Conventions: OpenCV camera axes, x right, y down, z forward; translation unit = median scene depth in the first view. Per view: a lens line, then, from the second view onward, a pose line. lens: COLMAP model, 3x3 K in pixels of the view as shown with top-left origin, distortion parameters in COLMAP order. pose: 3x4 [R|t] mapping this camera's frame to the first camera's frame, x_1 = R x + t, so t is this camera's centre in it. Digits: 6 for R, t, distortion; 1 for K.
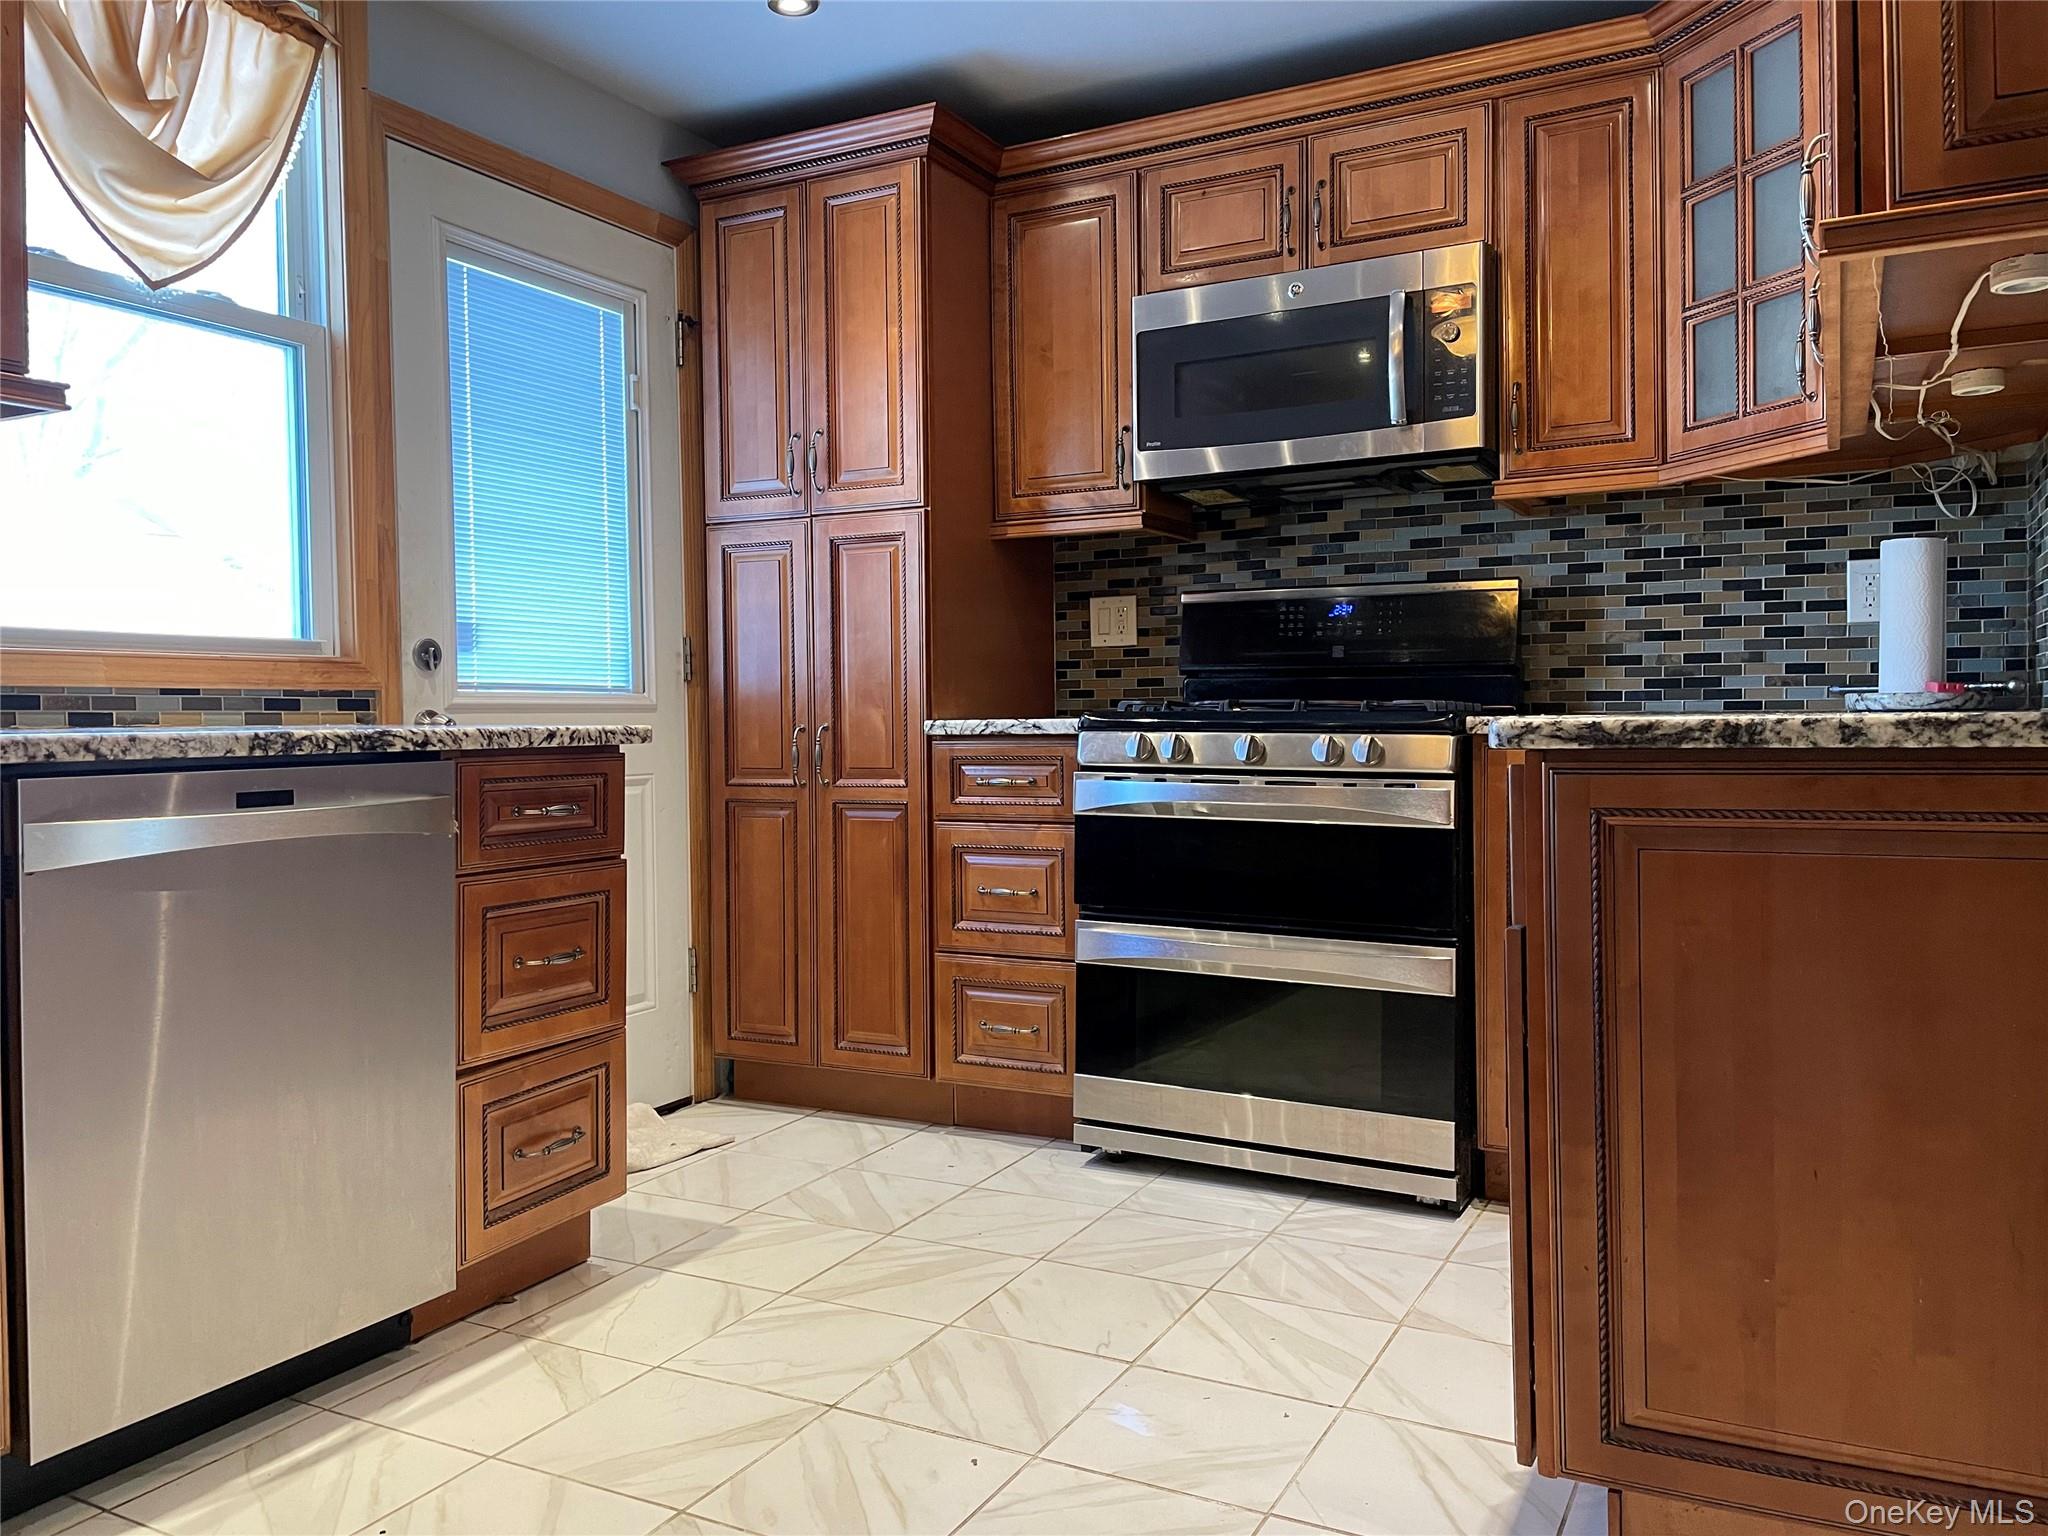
lens RADIAL K [[1549.8, 0, 1013.1], [0, 1549.8, 737.8], [0, 0, 1]] dist [0.090803, -0.115511]
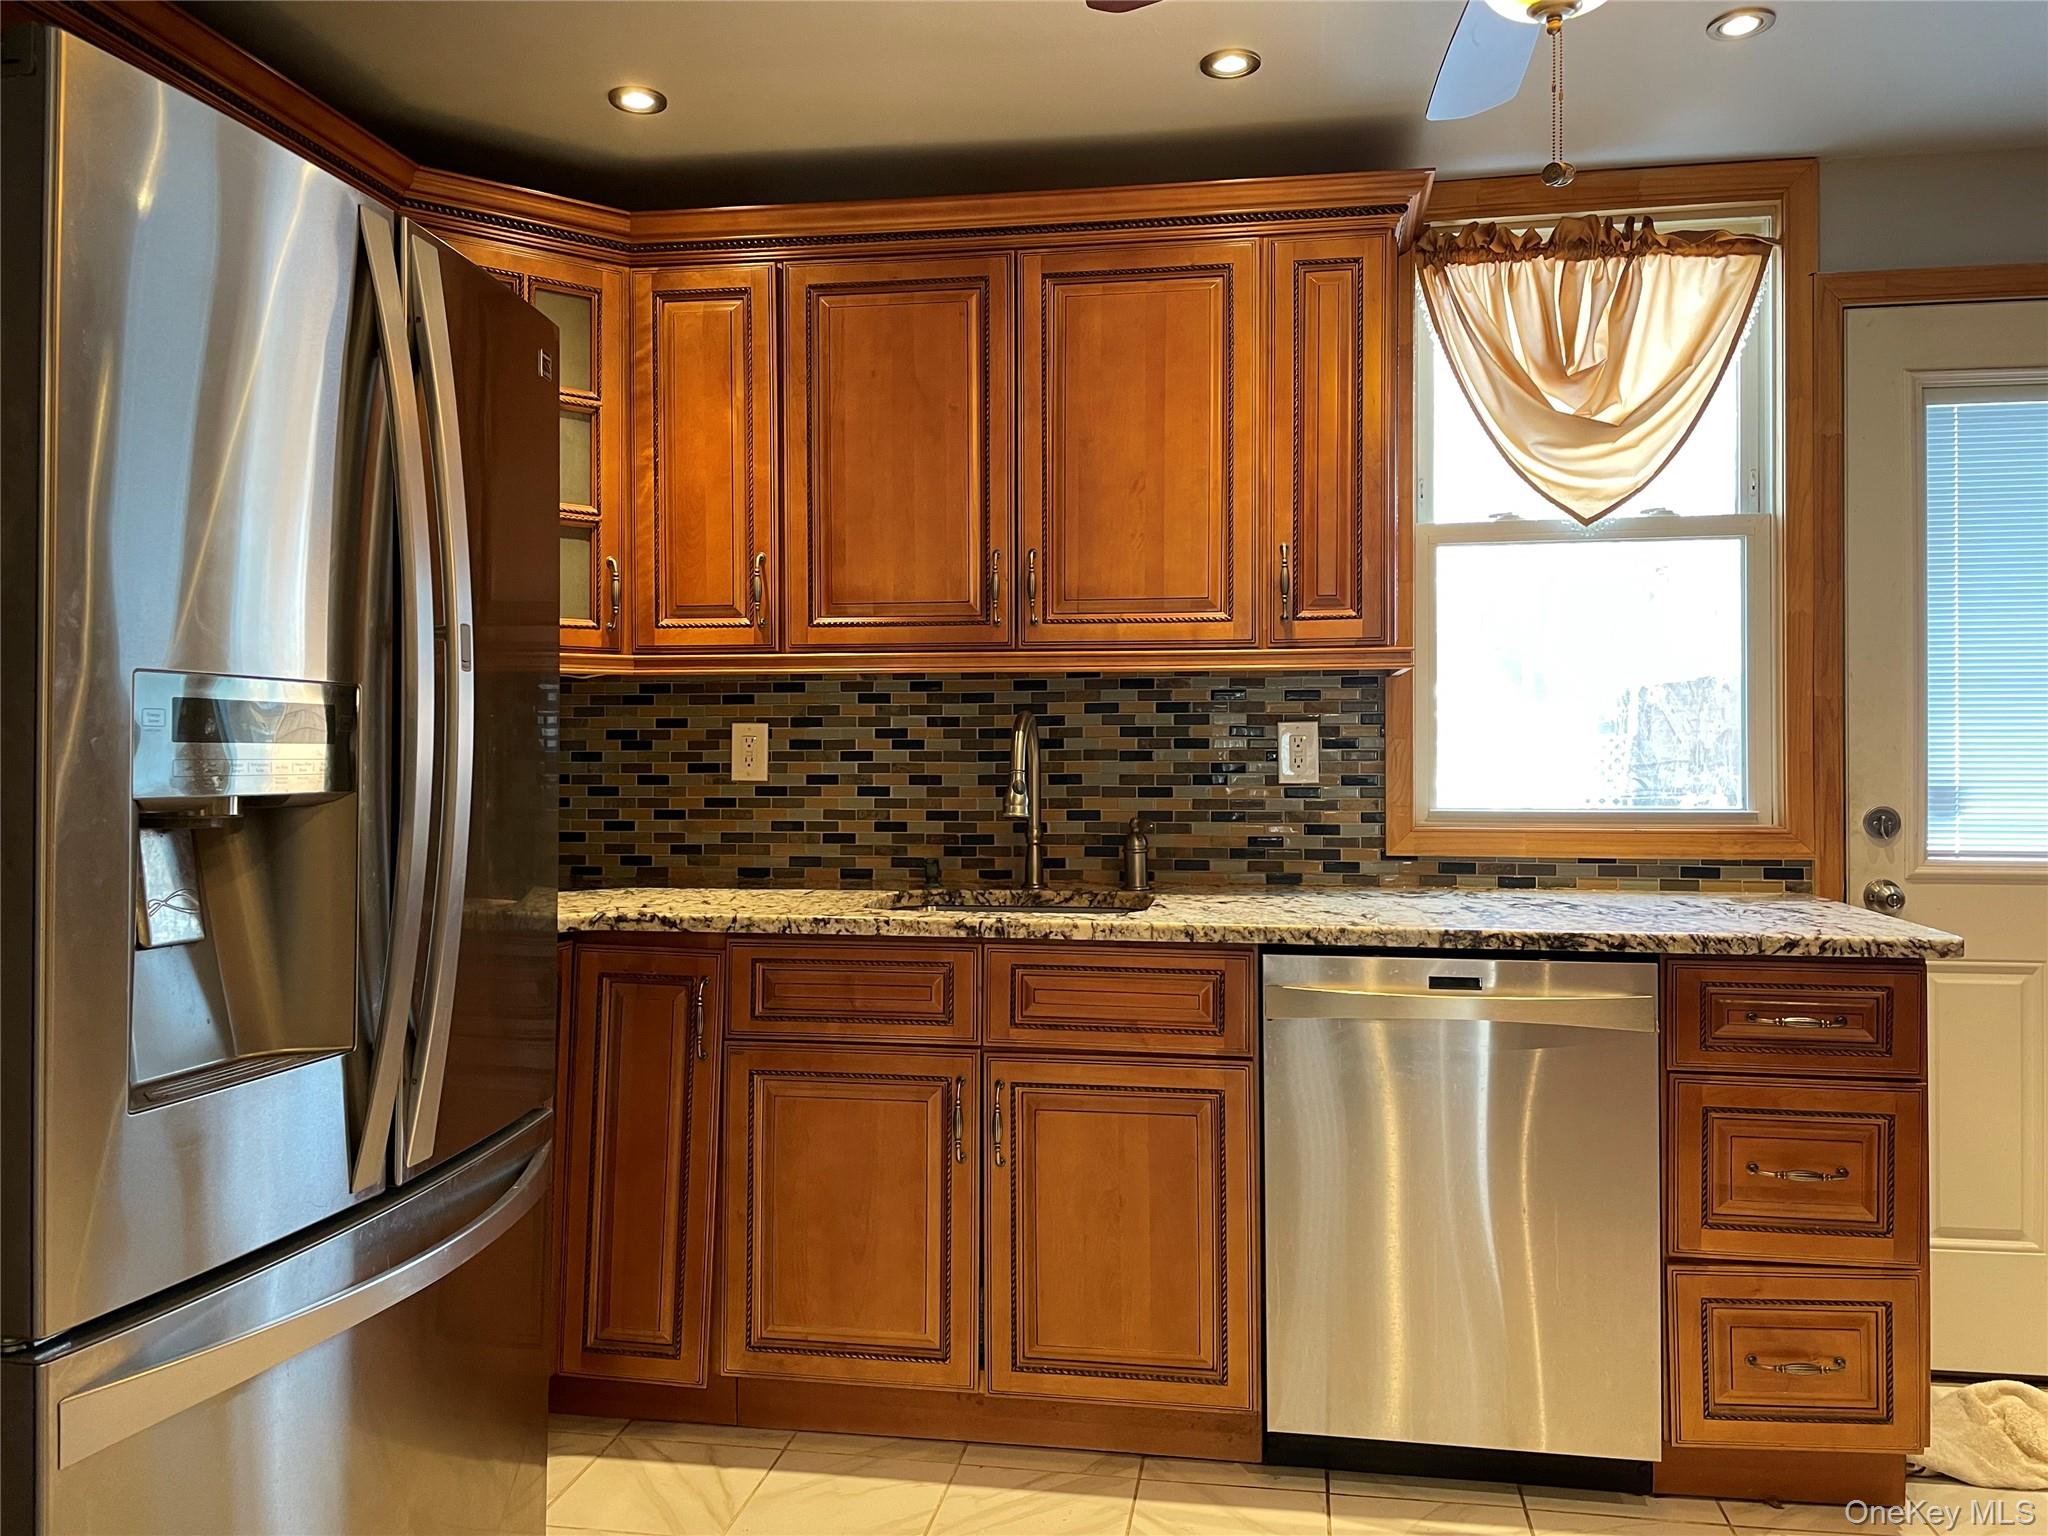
lens RADIAL K [[1549.8, 0, 1029.2], [0, 1549.8, 733.4], [0, 0, 1]] dist [0.090803, -0.115511]
pose [[0.313326, 0.003008, -0.949641, 0.514463], [-0.013574, 0.999907, -0.001311, -0.132324], [0.949549, 0.013301, 0.313338, 0.249937]]
